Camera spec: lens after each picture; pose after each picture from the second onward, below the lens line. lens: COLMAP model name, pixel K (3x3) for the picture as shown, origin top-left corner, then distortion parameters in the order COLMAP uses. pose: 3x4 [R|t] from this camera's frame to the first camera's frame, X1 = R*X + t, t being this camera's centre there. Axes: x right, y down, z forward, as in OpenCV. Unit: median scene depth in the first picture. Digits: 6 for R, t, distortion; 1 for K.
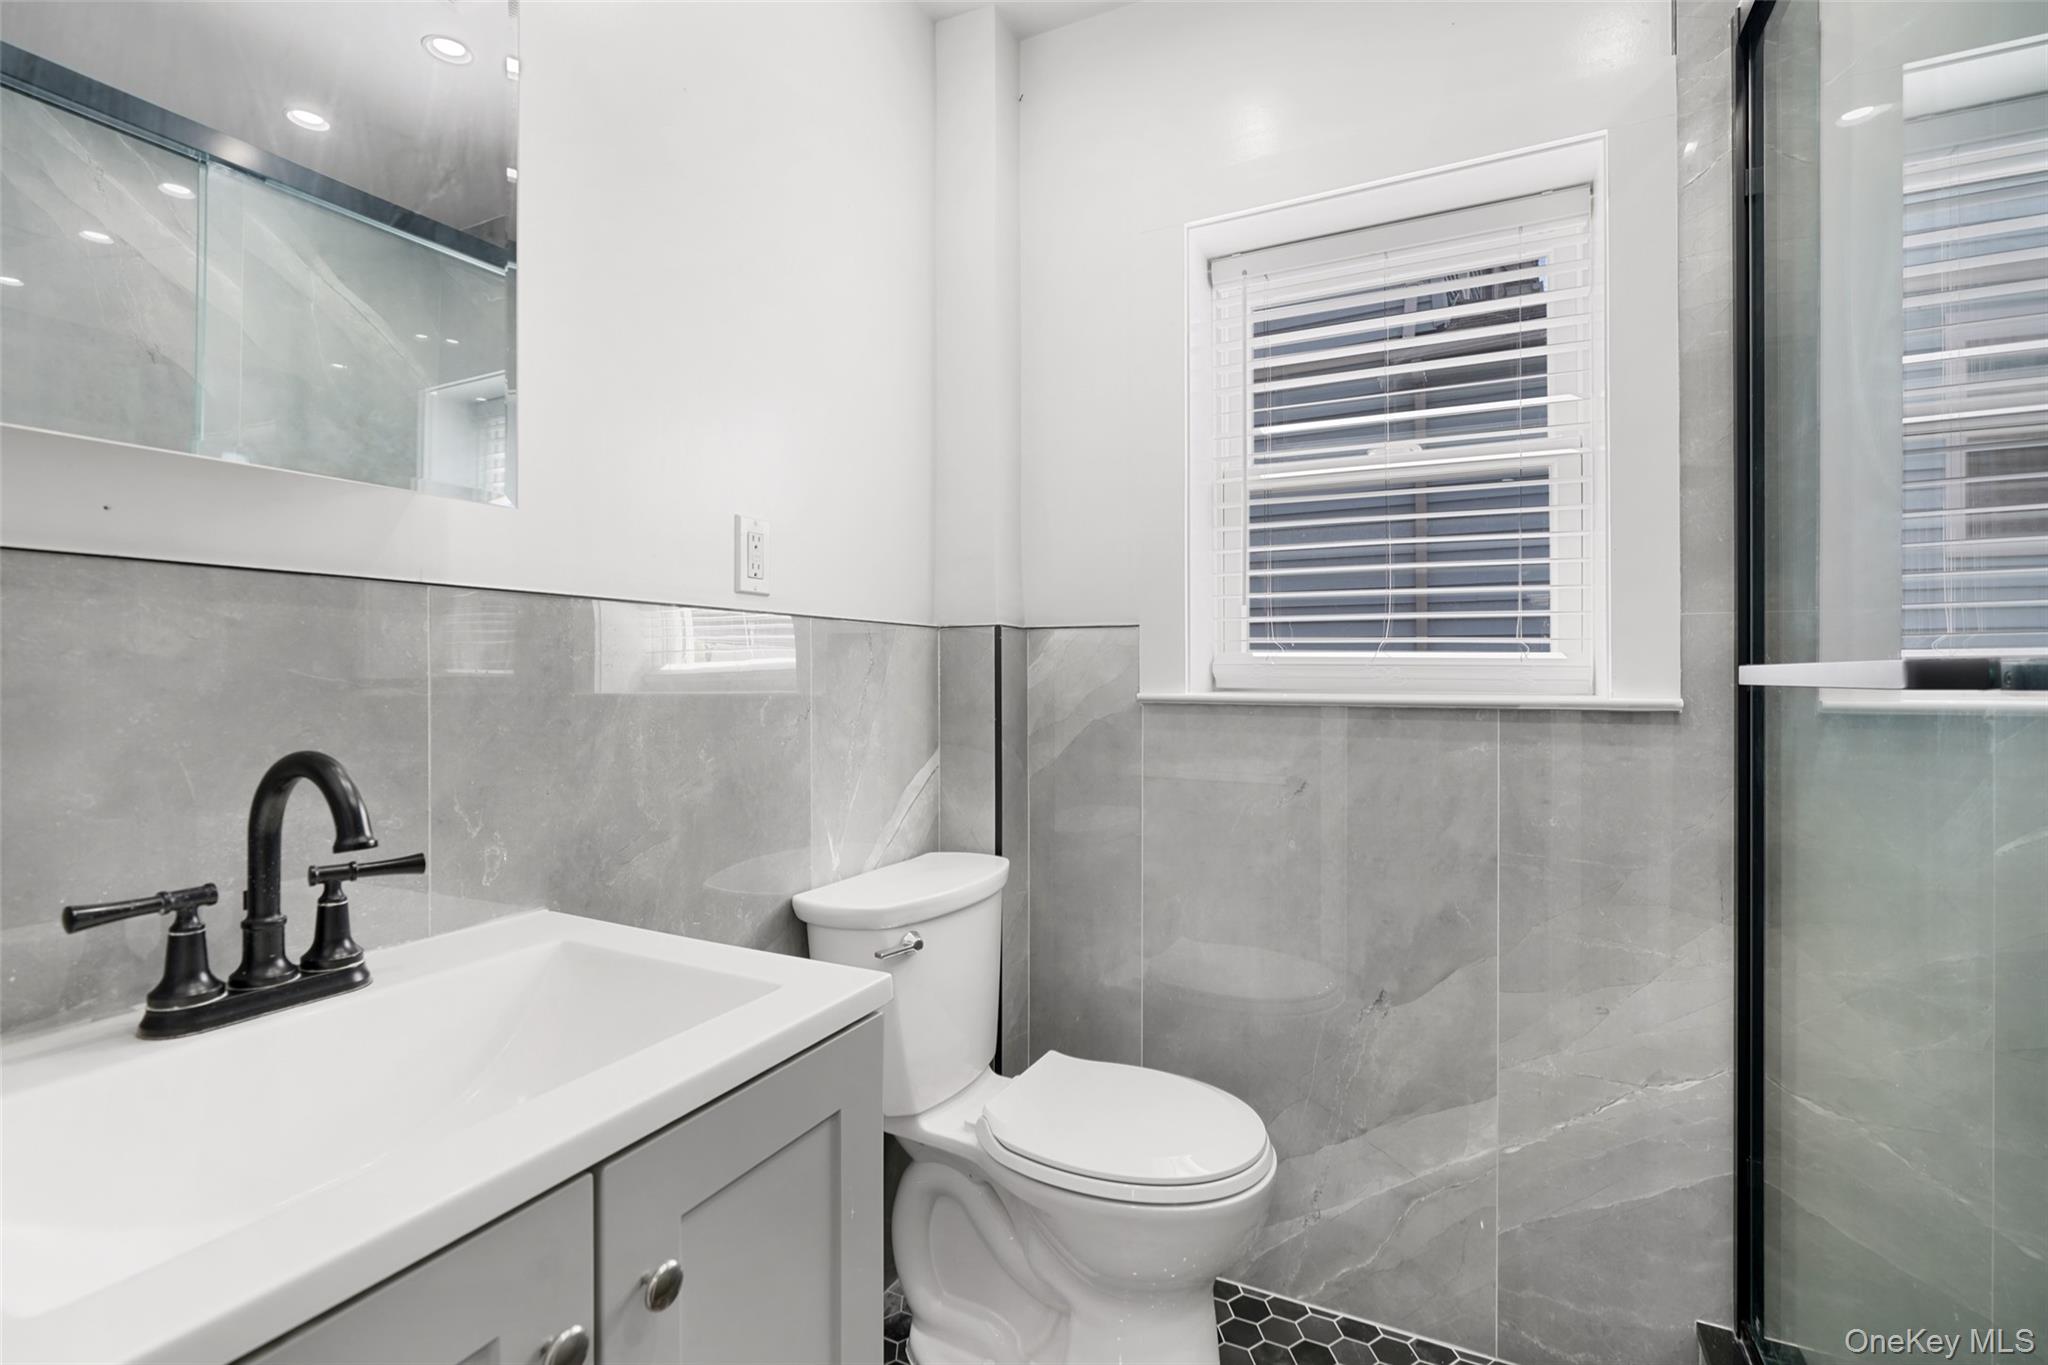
lens RADIAL K [[942.2, 0, 1024.8], [0, 942.2, 674.8], [0, 0, 1]] dist [-0.011558, 0.002897]
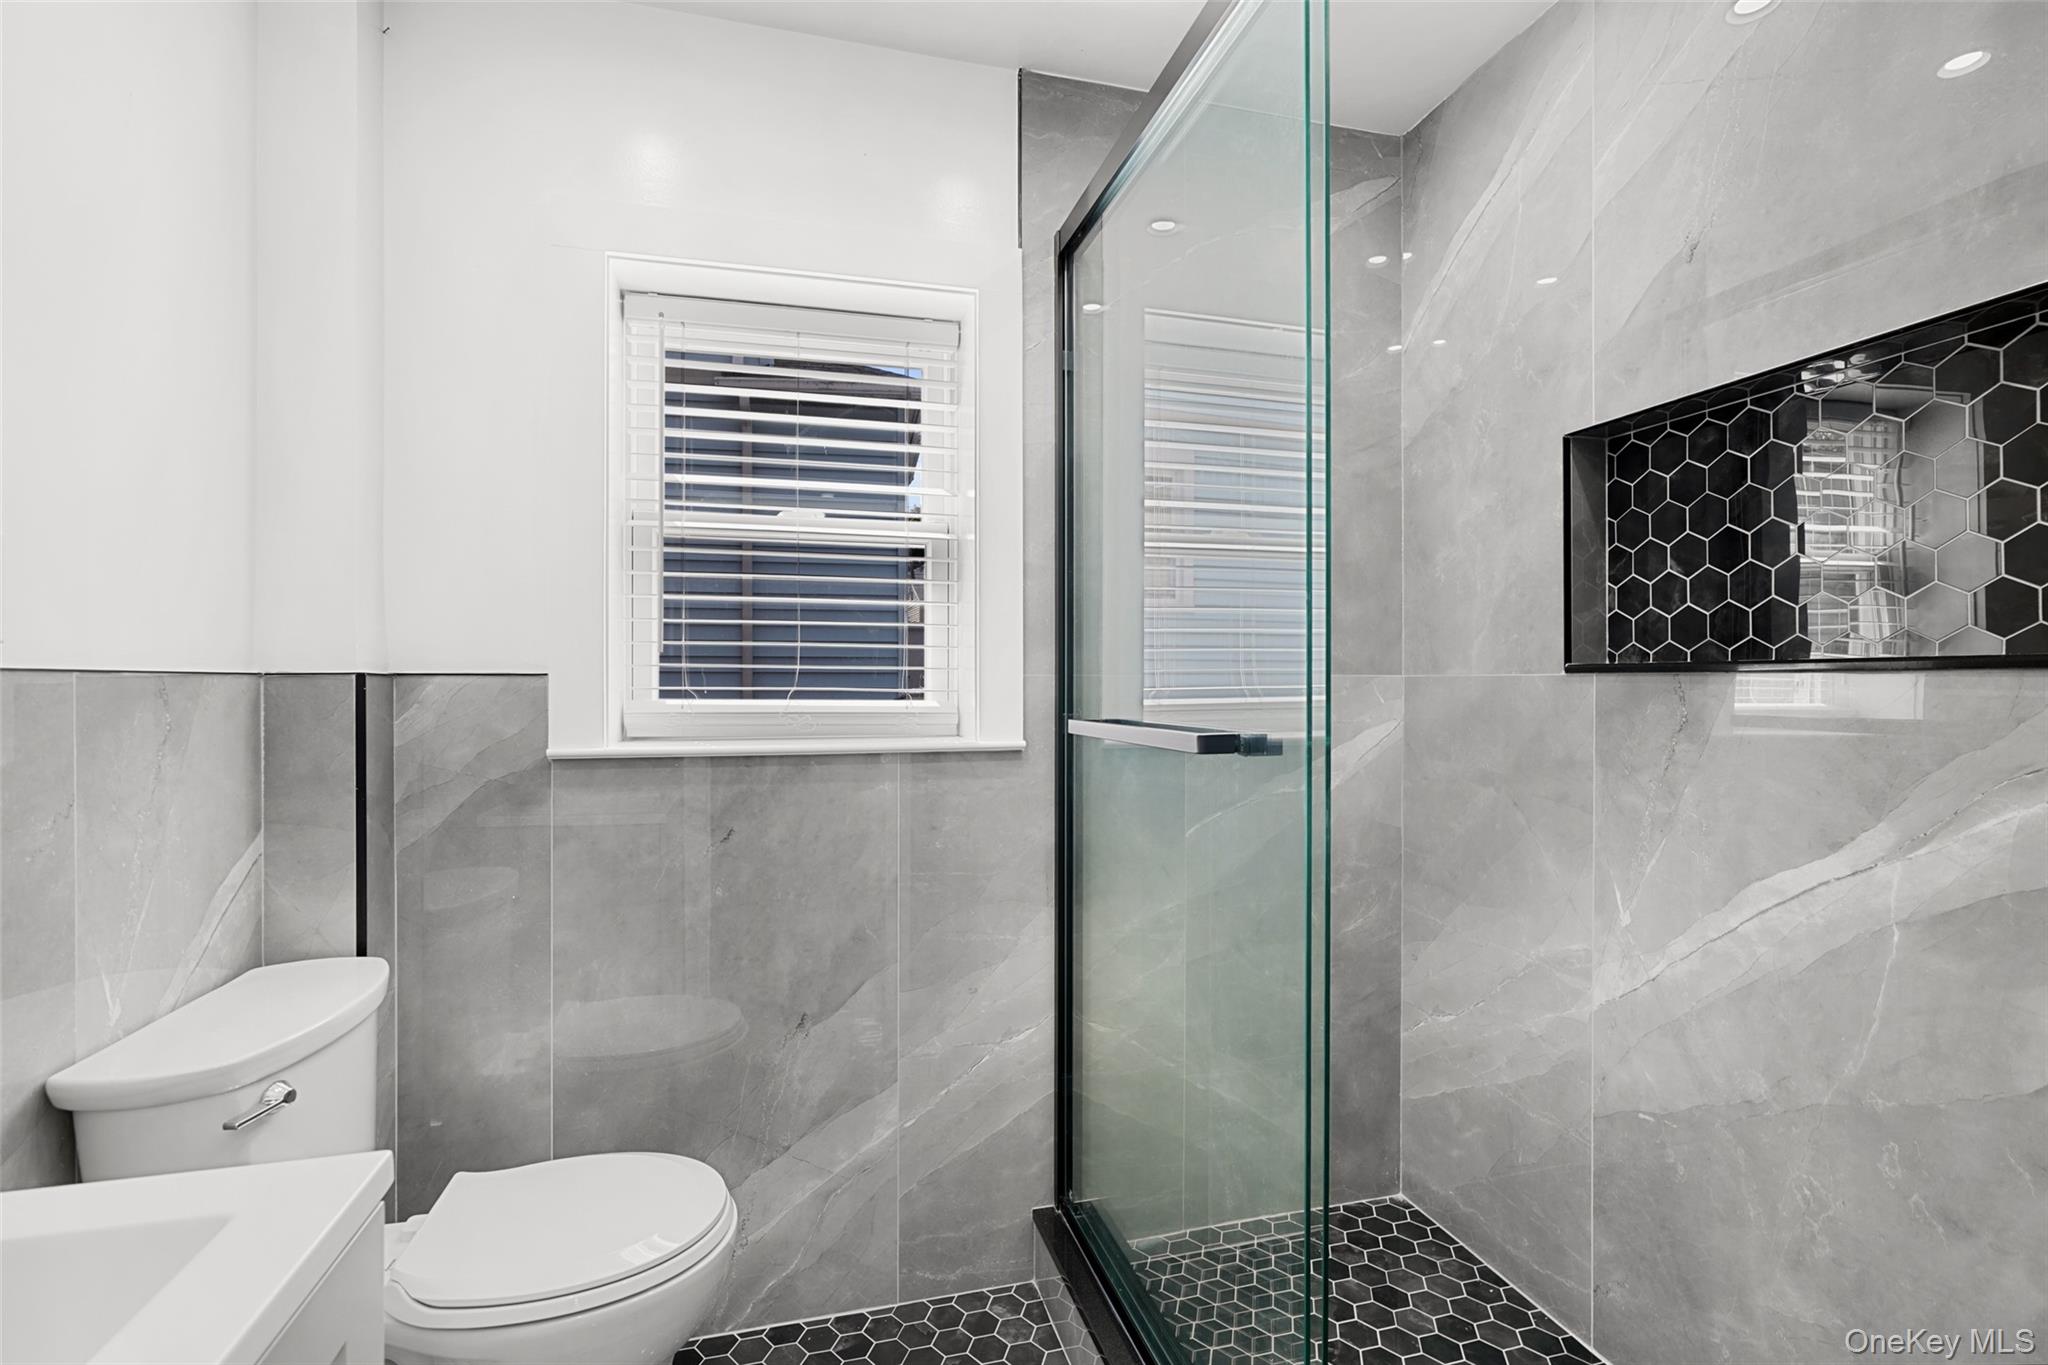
lens RADIAL K [[942.2, 0, 1028.6], [0, 942.2, 682.7], [0, 0, 1]] dist [-0.011558, 0.002897]
pose [[0.743648, -0.001132, 0.668571, -0.155440], [-0.000352, 0.999998, 0.002085, -0.051431], [-0.668571, -0.001786, 0.743646, 0.012642]]
